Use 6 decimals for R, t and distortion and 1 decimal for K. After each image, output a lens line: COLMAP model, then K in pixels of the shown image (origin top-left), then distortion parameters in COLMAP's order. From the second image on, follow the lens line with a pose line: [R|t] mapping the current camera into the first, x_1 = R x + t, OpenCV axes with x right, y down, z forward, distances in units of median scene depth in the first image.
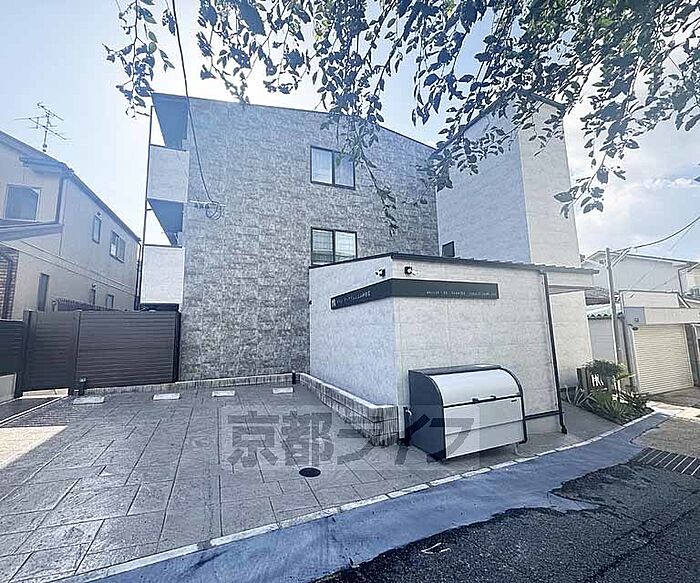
lens RADIAL K [[308.6, 0, 347.9], [0, 308.6, 290.2], [0, 0, 1]] dist [-0.003753, -0.000021]
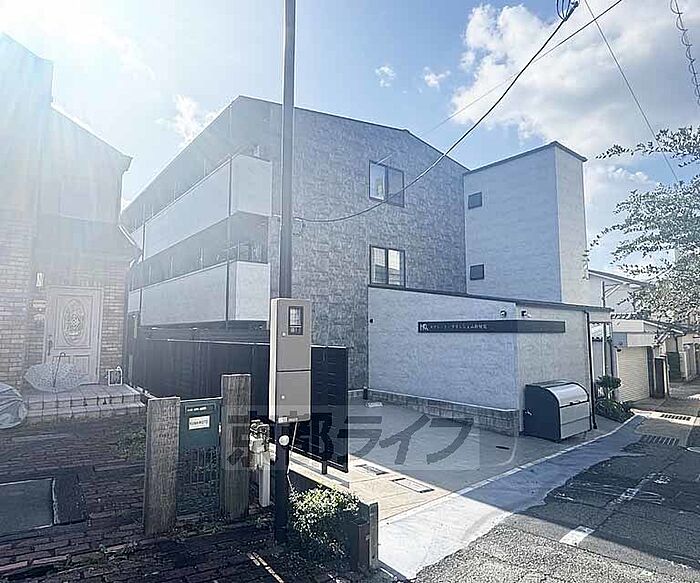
lens RADIAL K [[428.5, 0, 350.6], [0, 428.5, 292.2], [0, 0, 1]] dist [0.002265, 0.000321]
pose [[0.959611, 0.049784, 0.276890, -0.631121], [-0.059422, 0.997881, 0.026523, -0.095152], [-0.274982, -0.041905, 0.960536, -0.368409]]
